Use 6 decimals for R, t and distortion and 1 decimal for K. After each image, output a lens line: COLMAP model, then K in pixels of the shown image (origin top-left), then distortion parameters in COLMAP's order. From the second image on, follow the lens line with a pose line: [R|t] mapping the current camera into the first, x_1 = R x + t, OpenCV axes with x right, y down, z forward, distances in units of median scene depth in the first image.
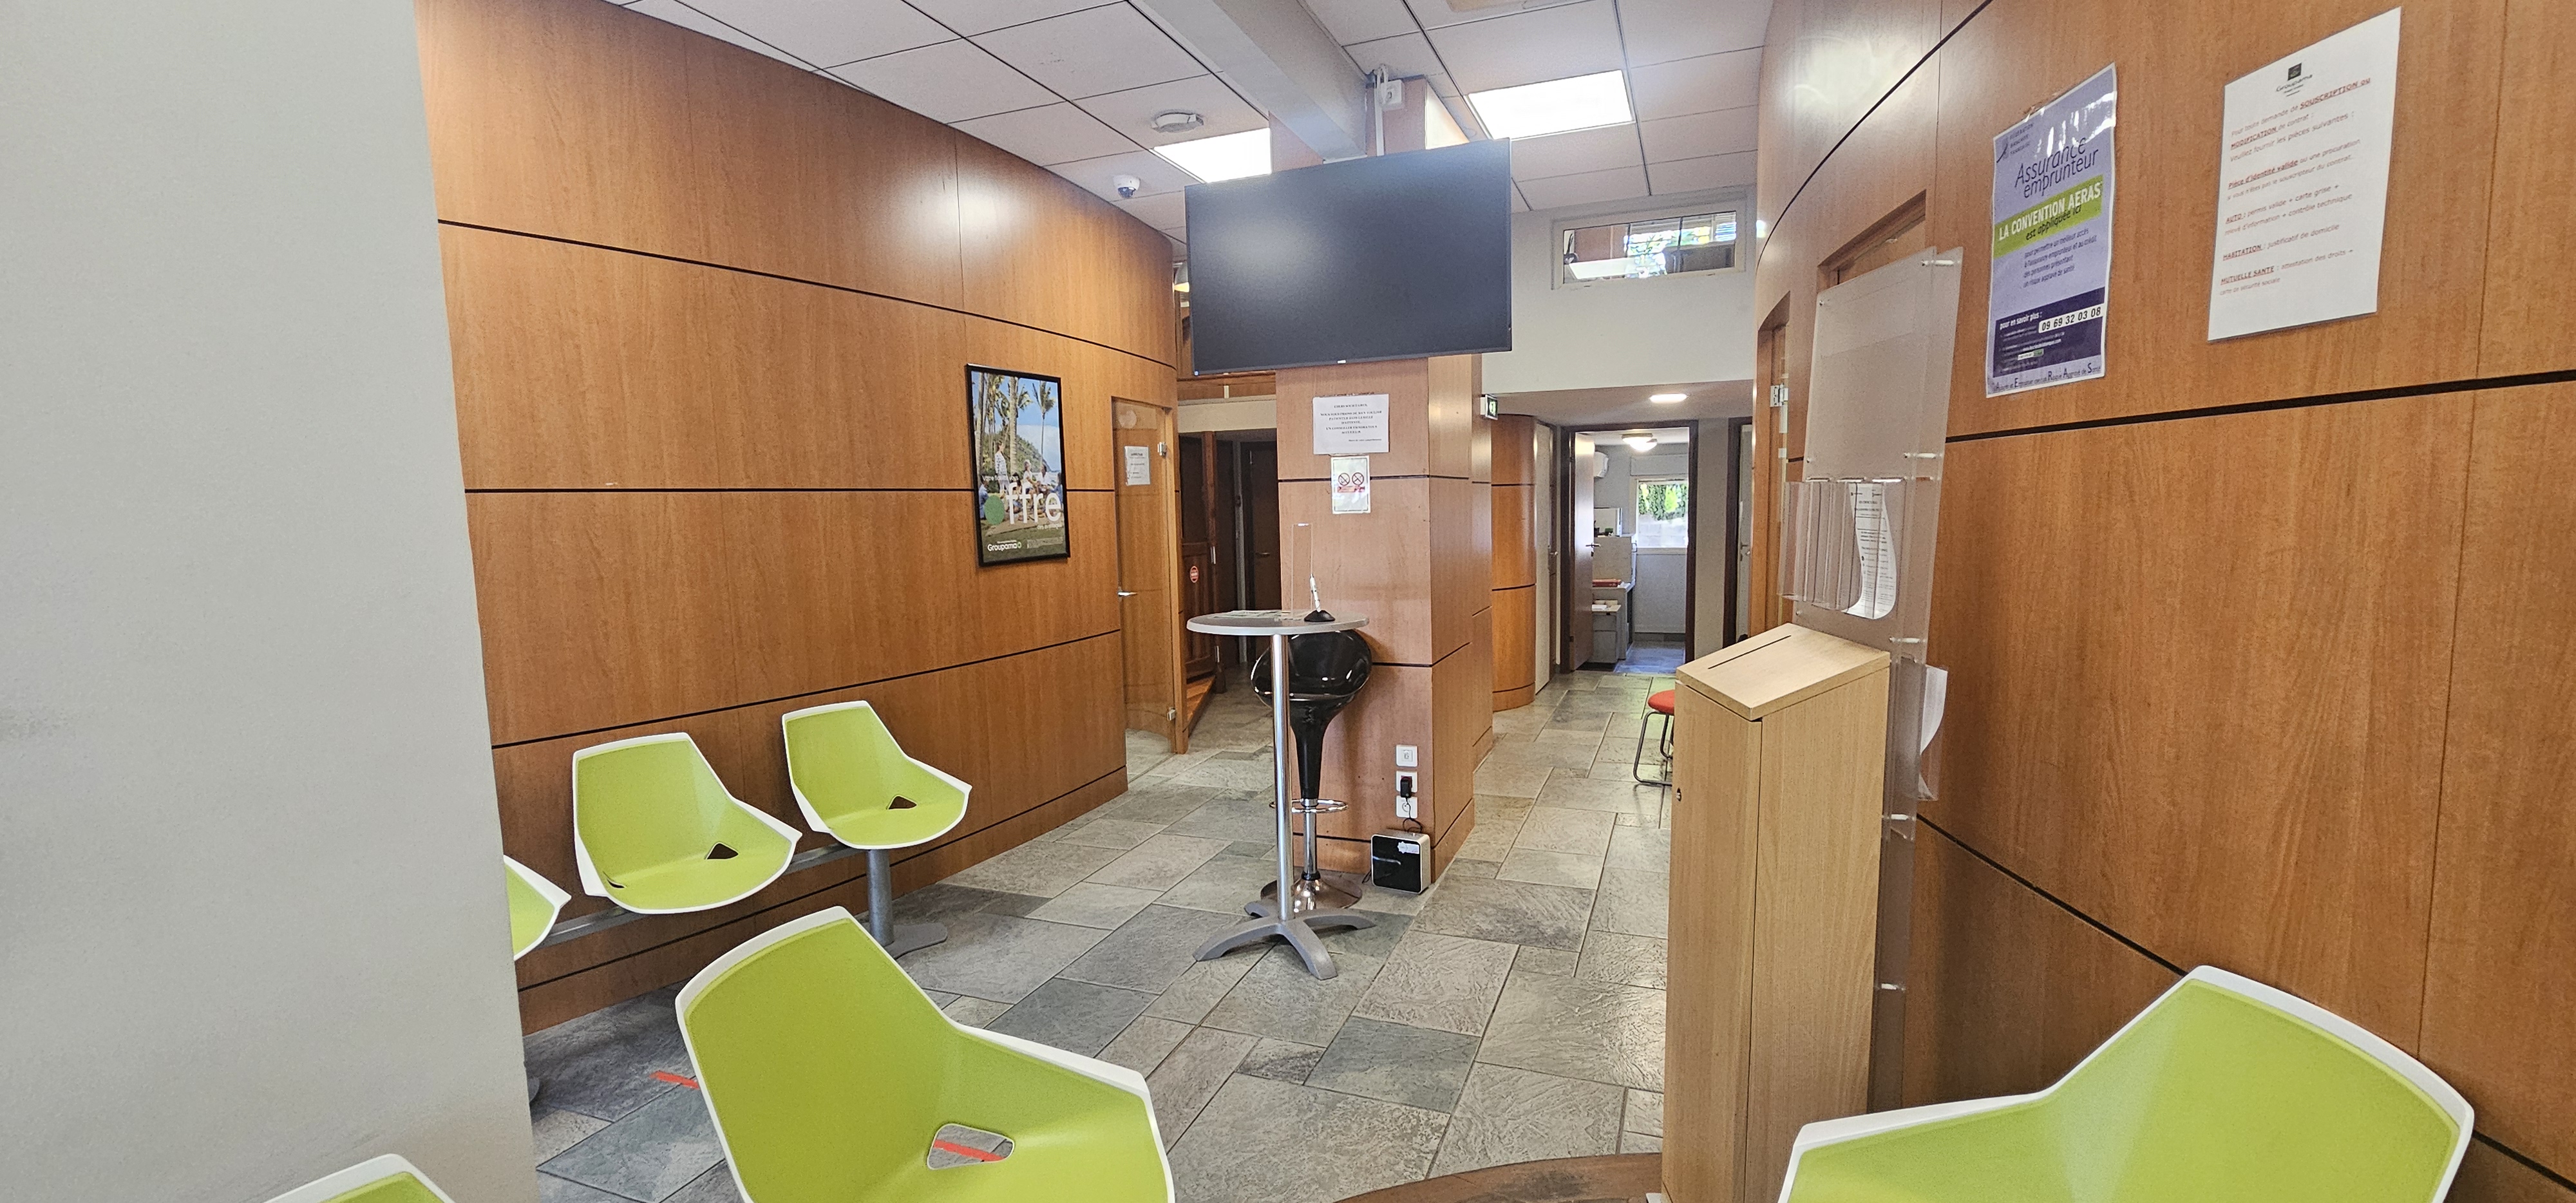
lens RADIAL K [[1056.2, 0, 1287.6], [0, 1056.2, 609.0], [0, 0, 1]] dist [-0.004015, -0.000319]
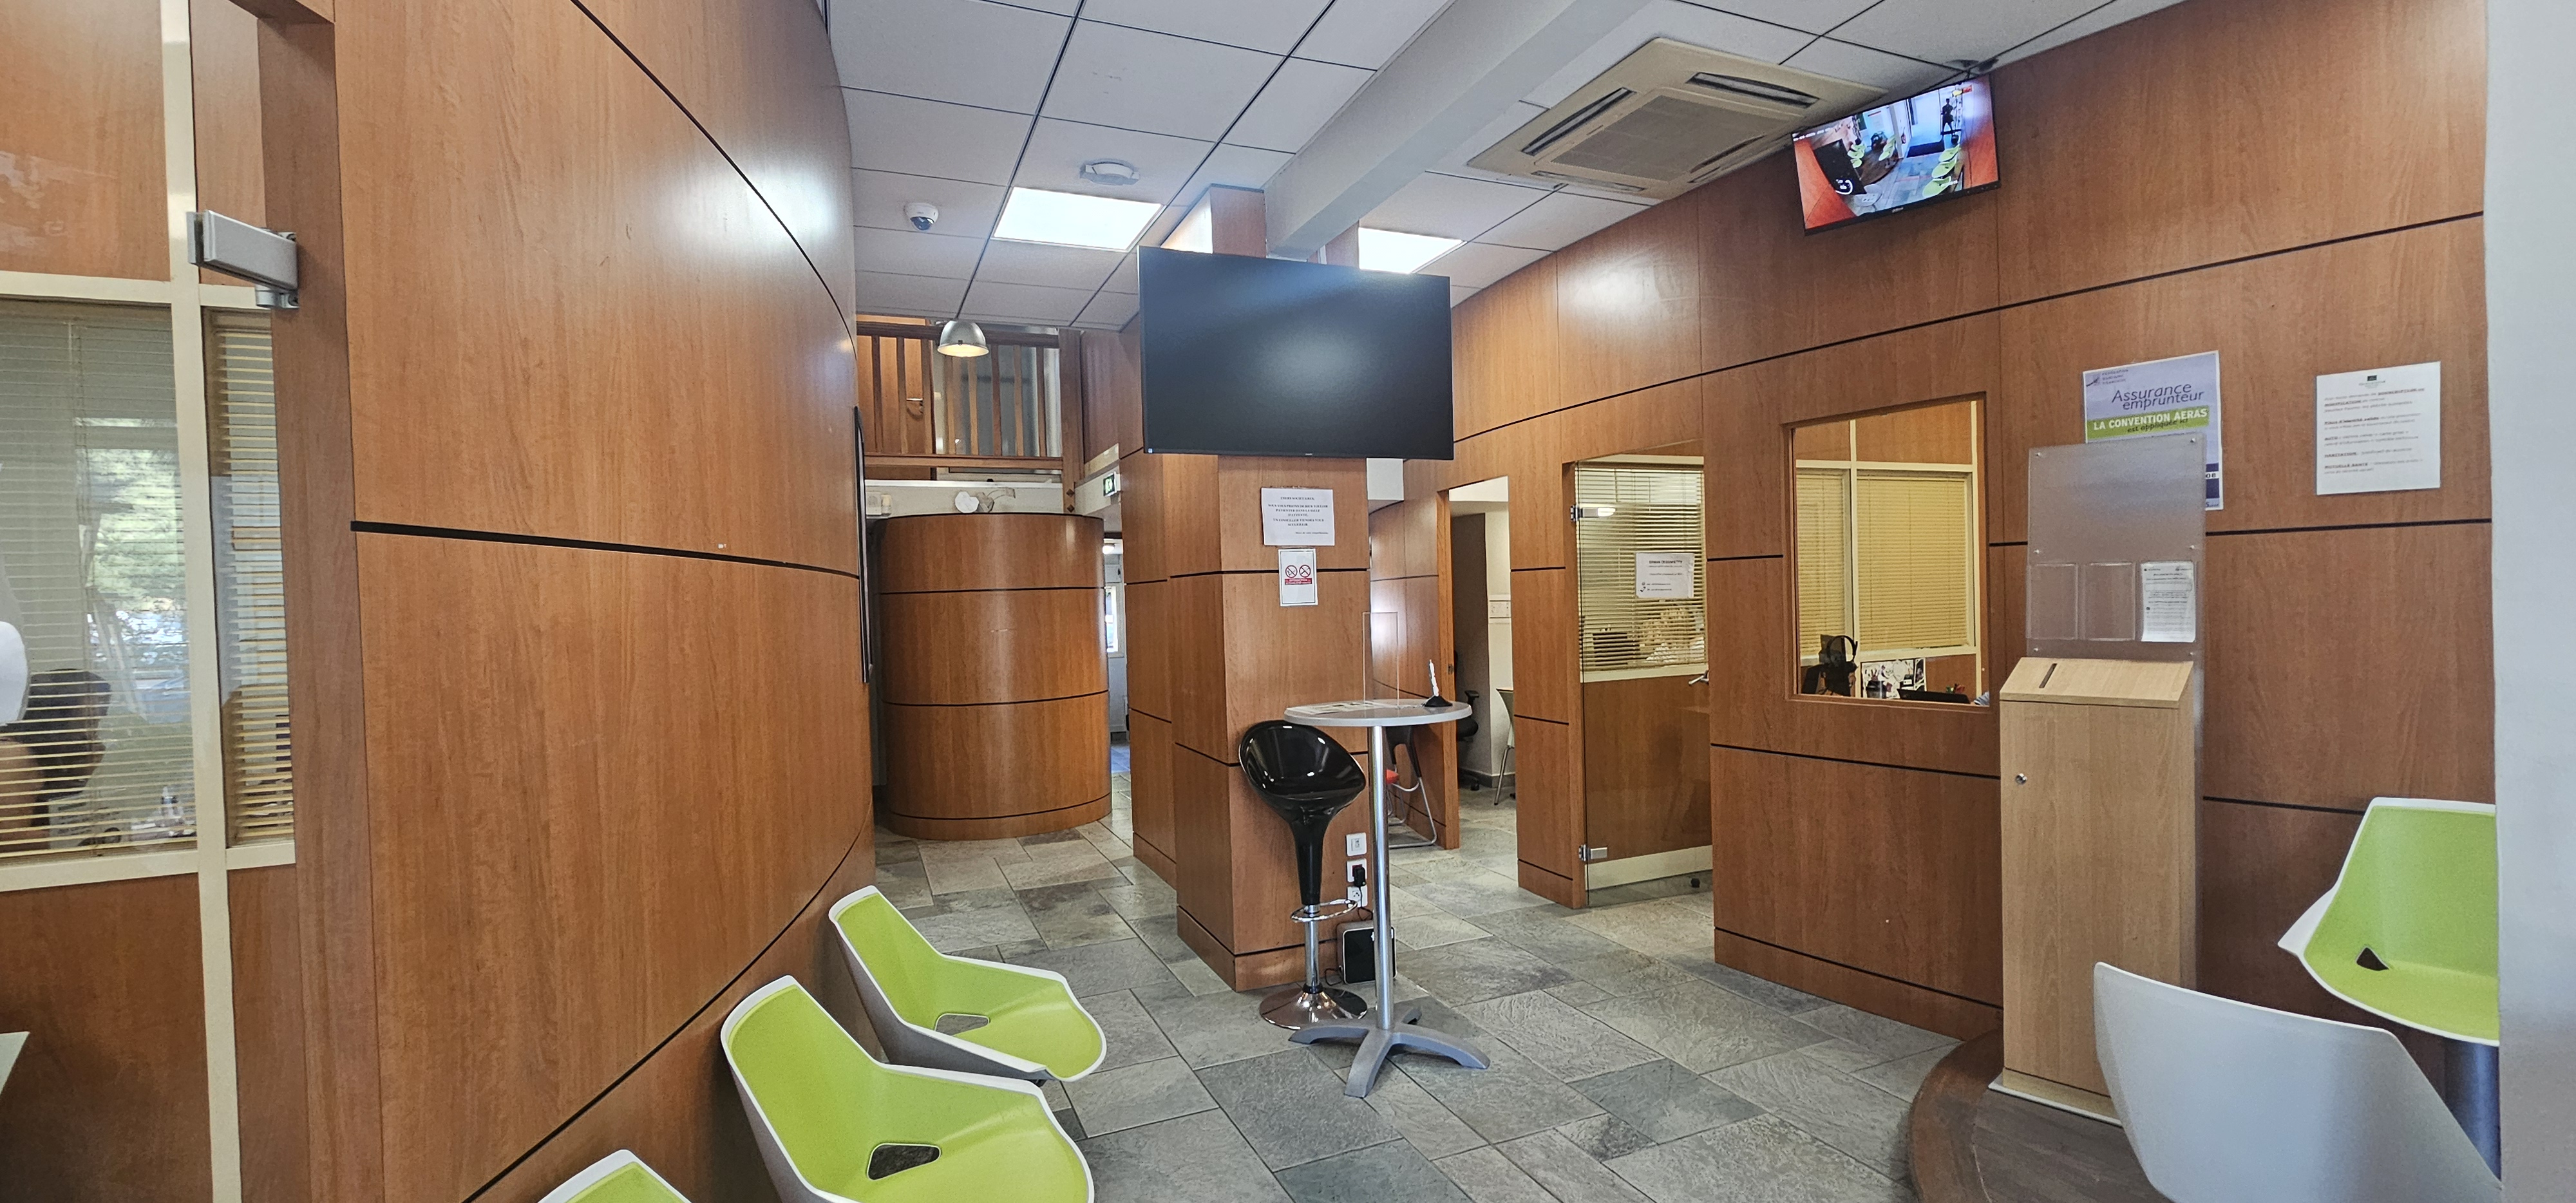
lens RADIAL K [[1056.2, 0, 1283.8], [0, 1056.2, 606.6], [0, 0, 1]] dist [-0.004015, -0.000319]
pose [[0.714070, -0.005118, 0.700055, -0.651853], [0.083051, 0.993531, -0.077451, -0.014454], [-0.695130, 0.113445, 0.709876, 0.312522]]
